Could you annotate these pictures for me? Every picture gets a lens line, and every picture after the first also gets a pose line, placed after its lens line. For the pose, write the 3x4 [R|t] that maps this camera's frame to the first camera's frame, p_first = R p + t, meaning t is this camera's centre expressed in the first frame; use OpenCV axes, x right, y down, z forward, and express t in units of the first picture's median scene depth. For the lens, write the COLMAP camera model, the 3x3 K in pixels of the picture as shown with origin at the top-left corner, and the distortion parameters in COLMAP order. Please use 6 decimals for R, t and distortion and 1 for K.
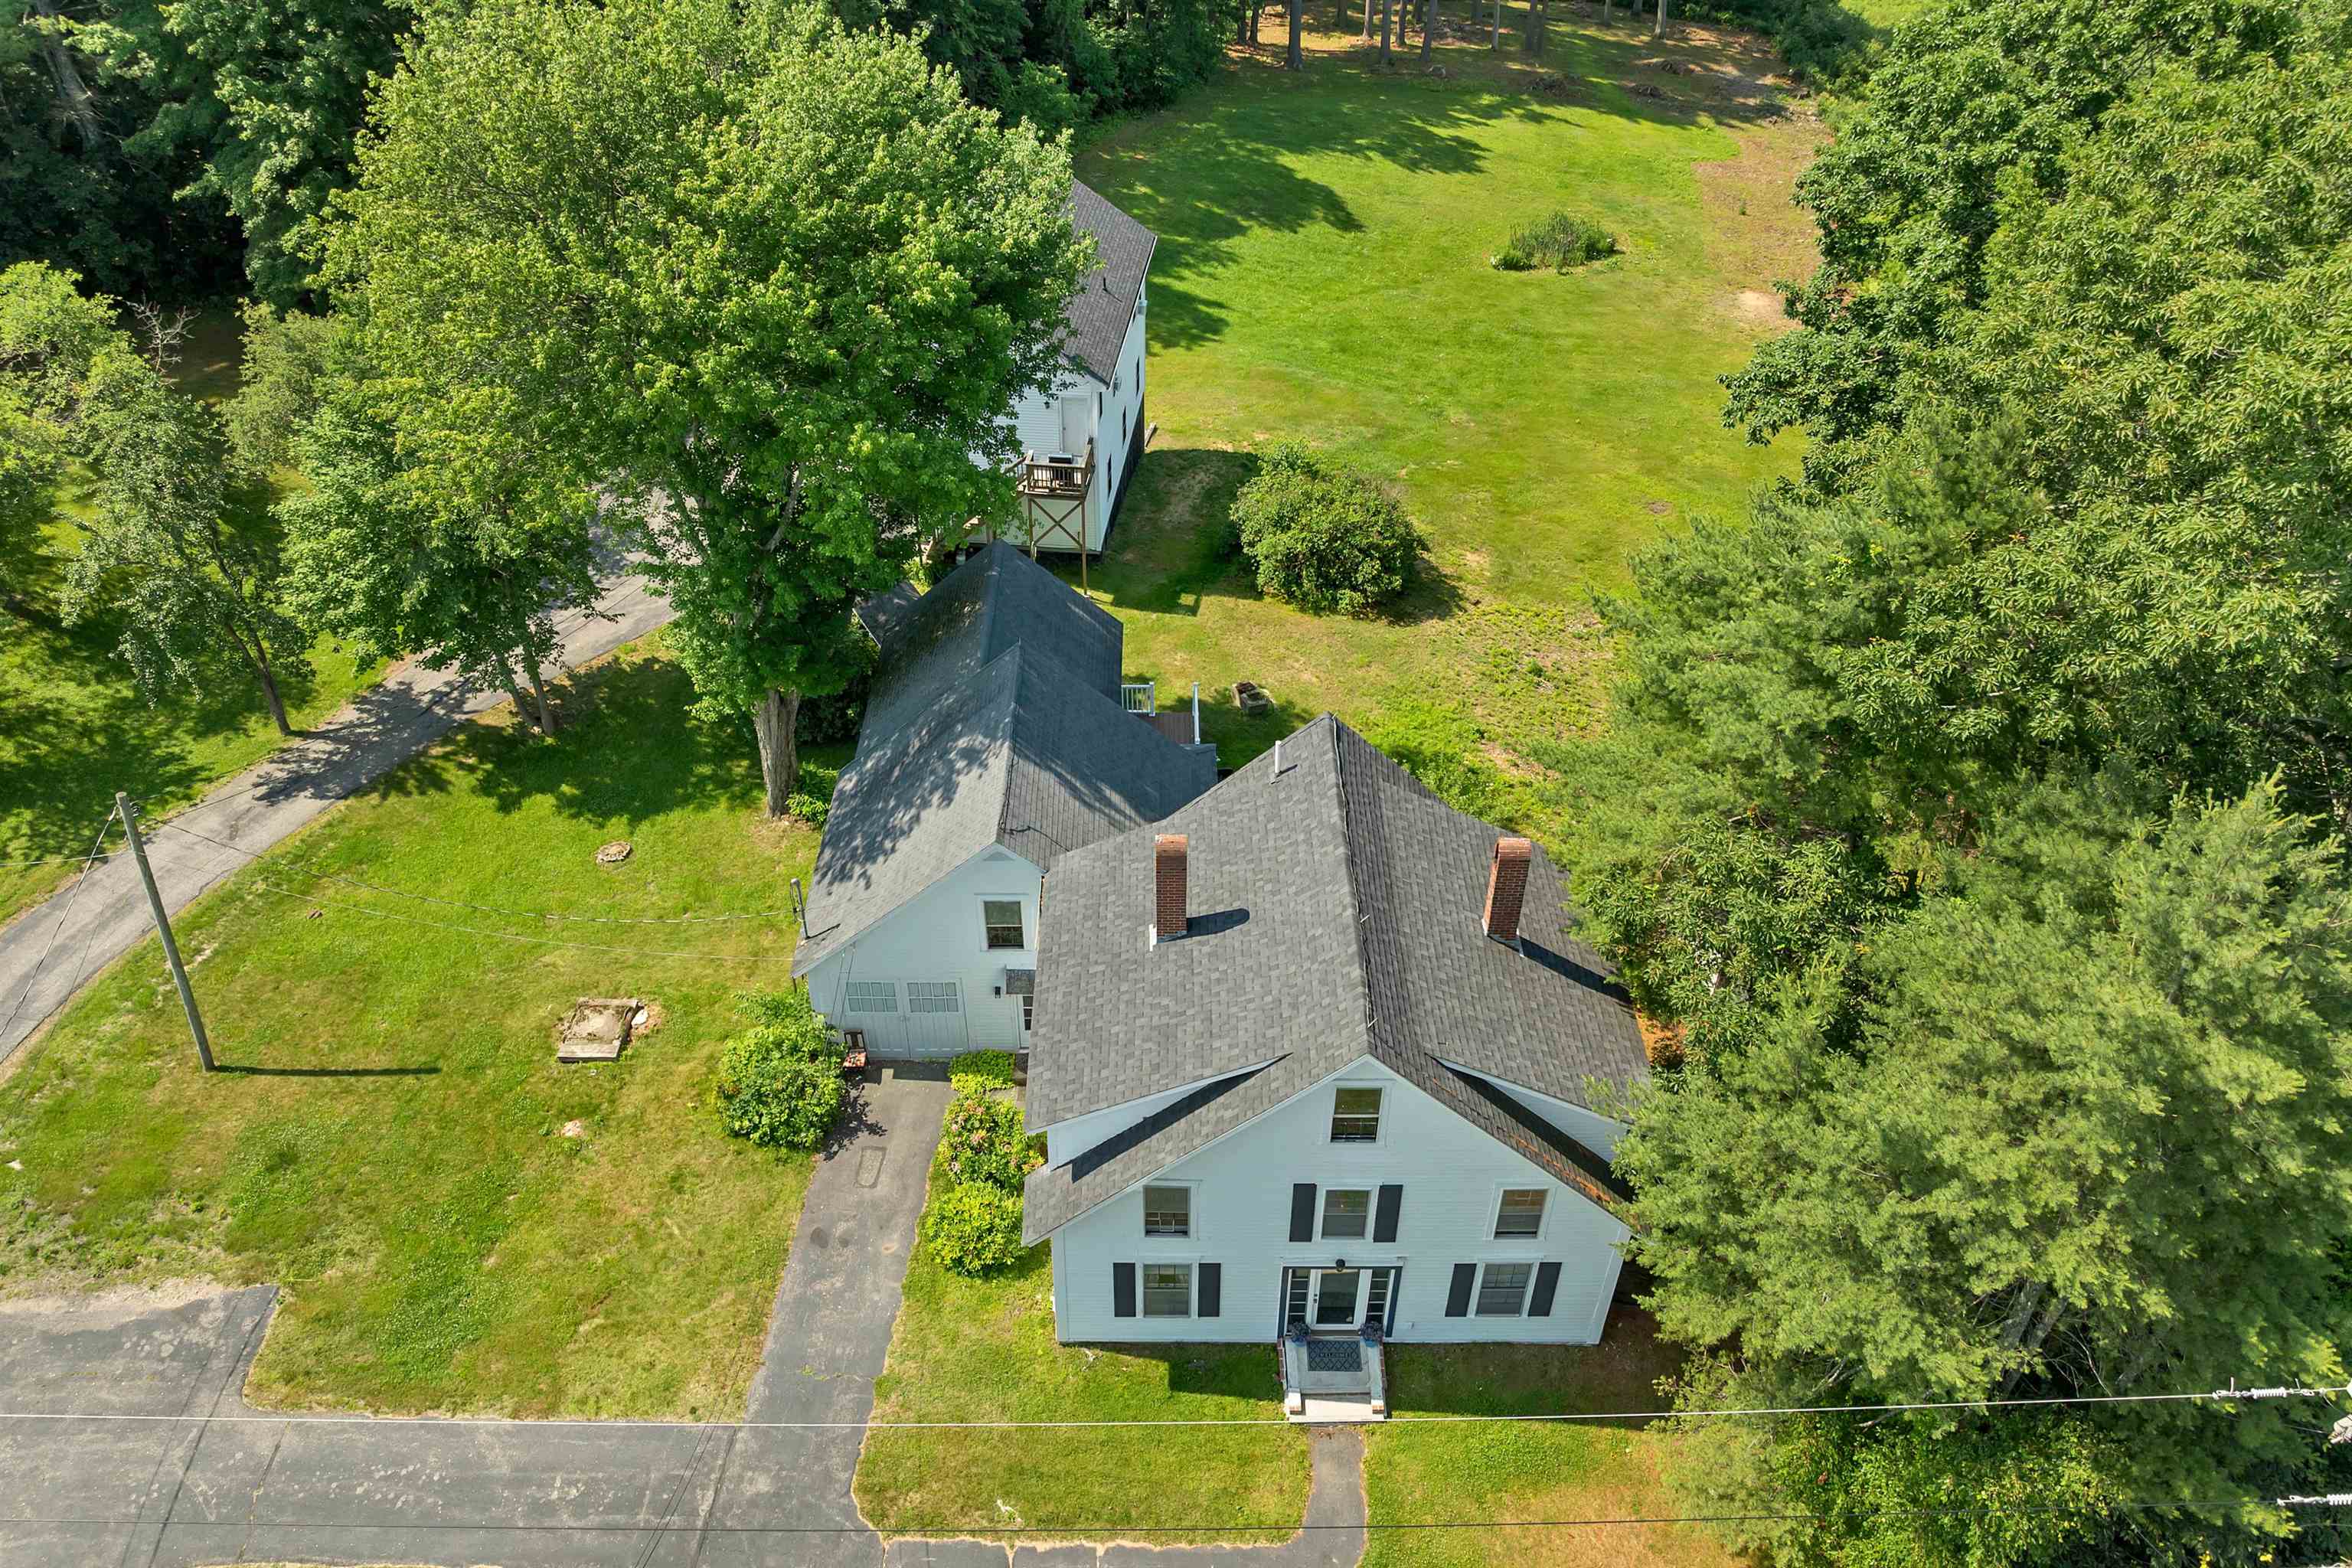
lens RADIAL K [[1707.2, 0, 1181.1], [0, 1707.2, 809.6], [0, 0, 1]] dist [-0.032957, -0.001288]
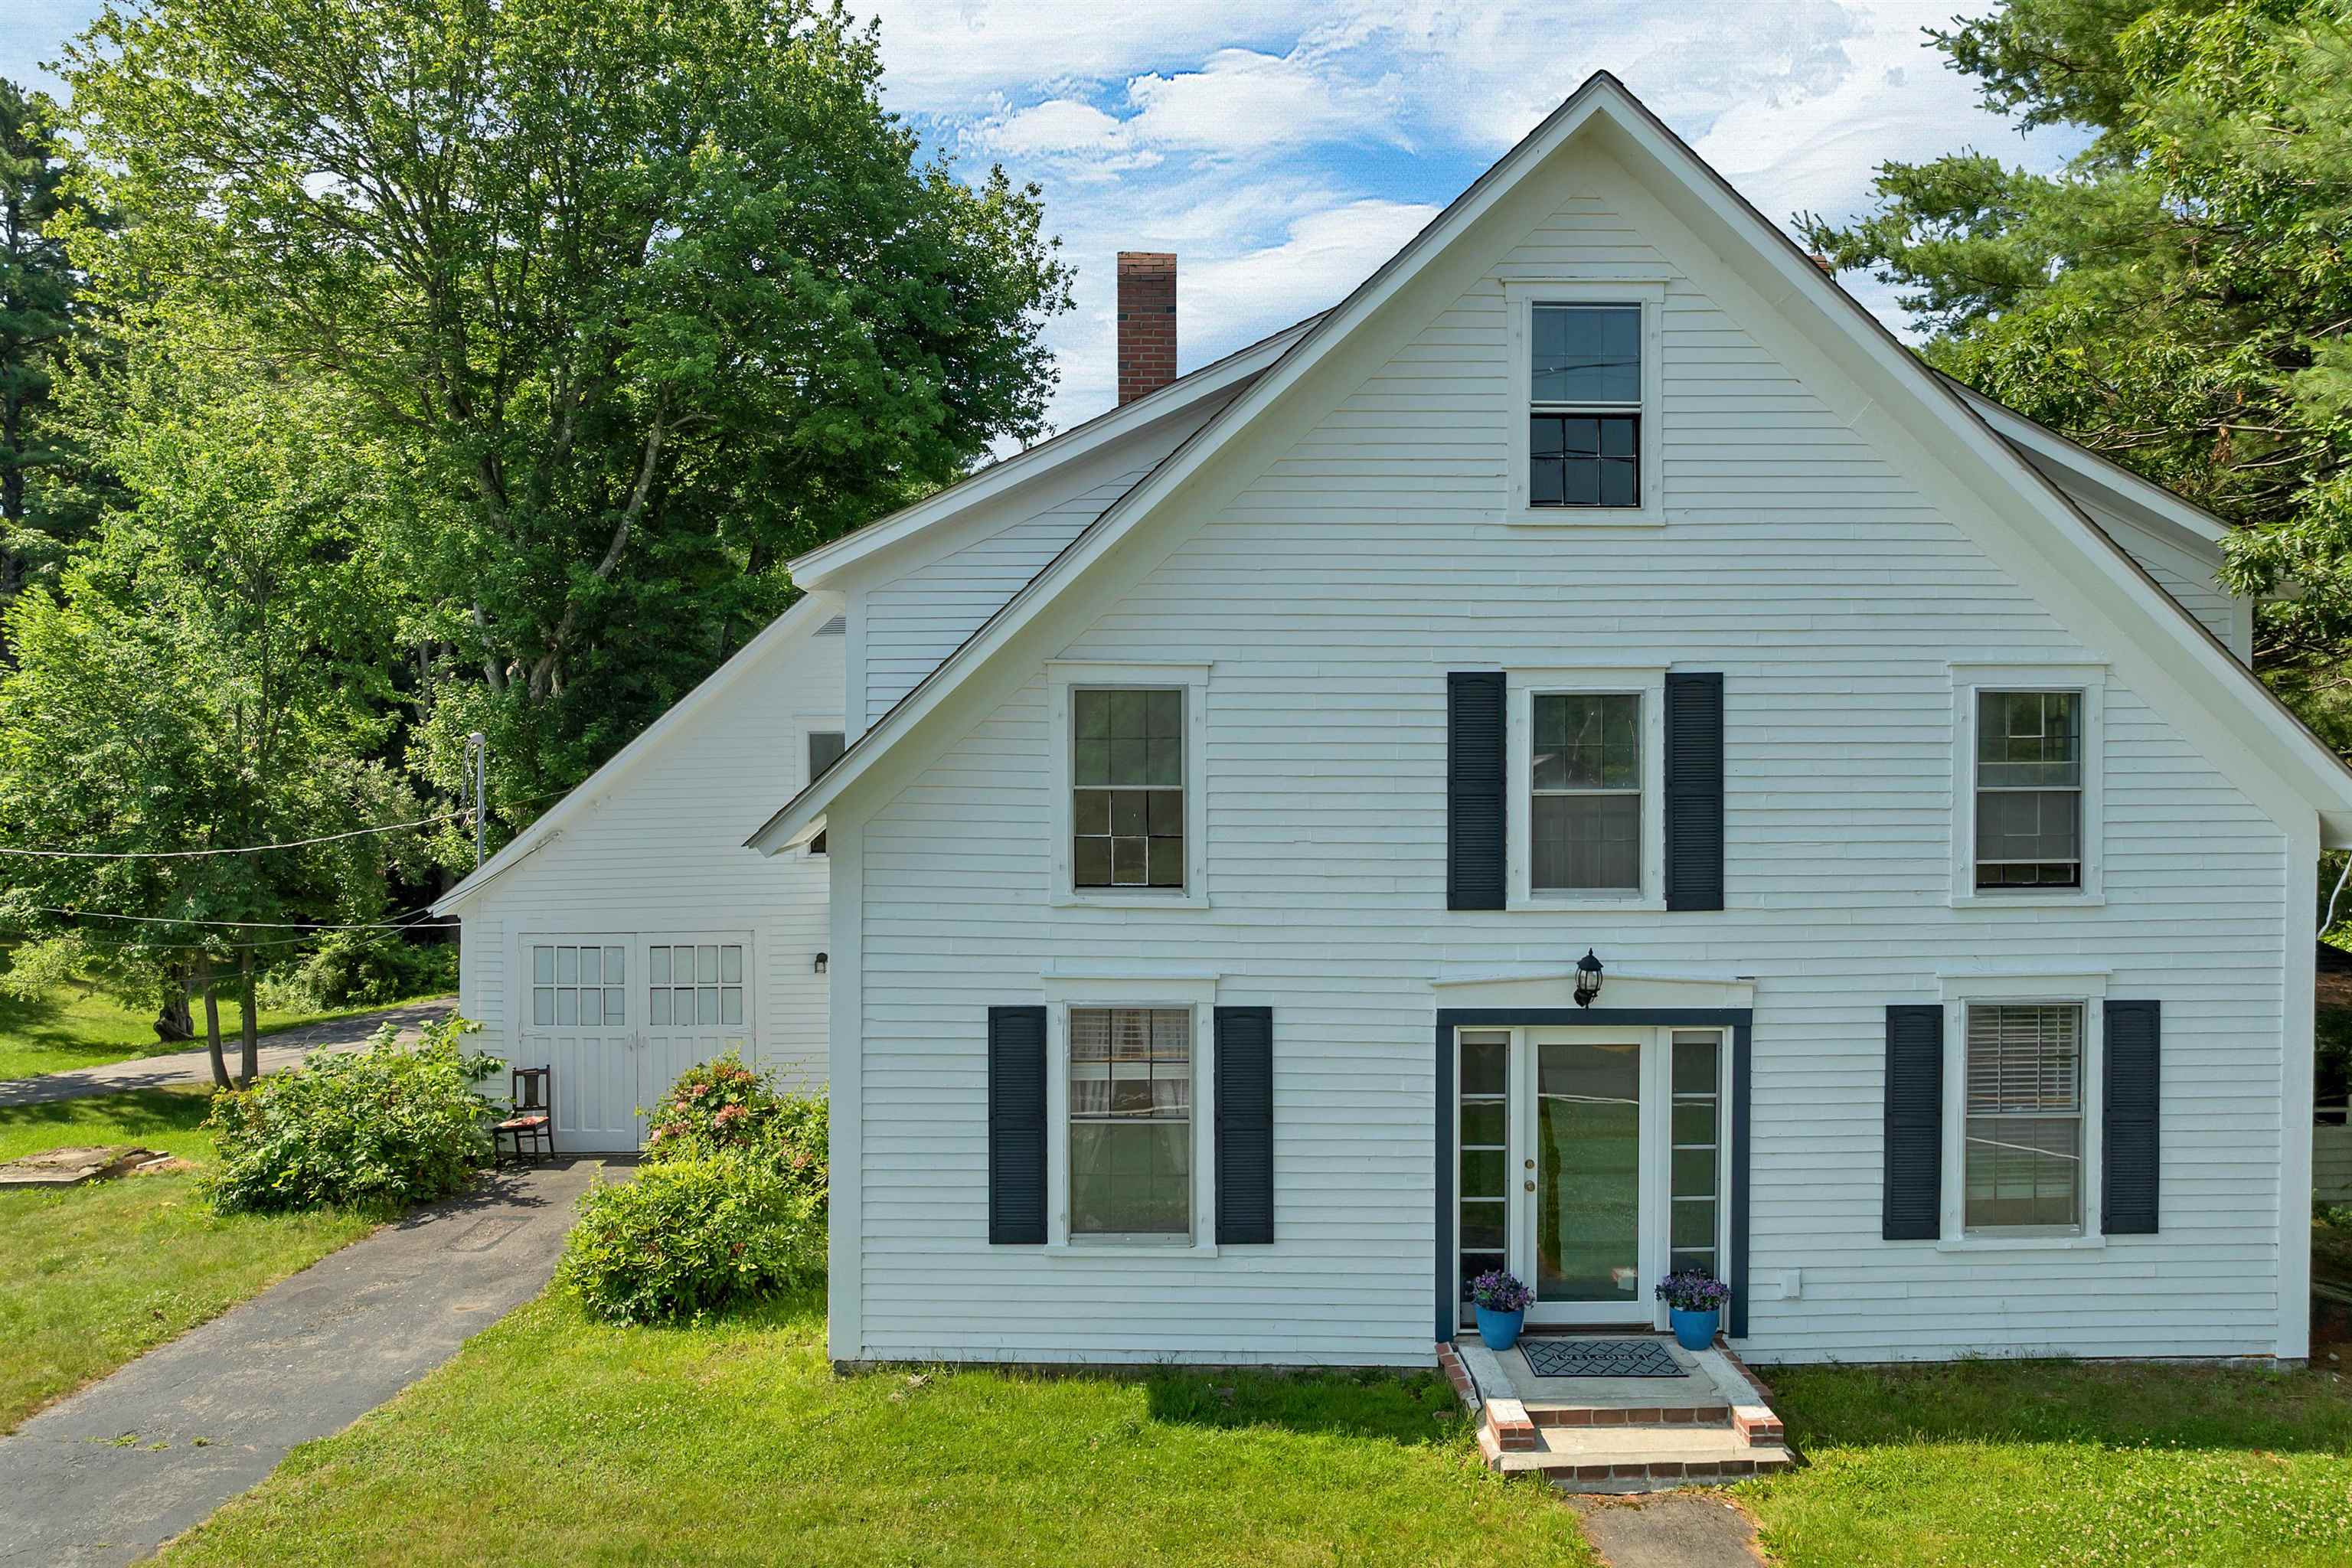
lens RADIAL K [[1707.2, 0, 1181.1], [0, 1707.2, 809.6], [0, 0, 1]] dist [-0.032957, -0.001288]
pose [[0.999962, -0.008348, -0.002412, 0.004108], [0.004990, 0.778917, -0.627107, 0.458722], [0.007114, 0.627071, 0.778929, 0.658298]]
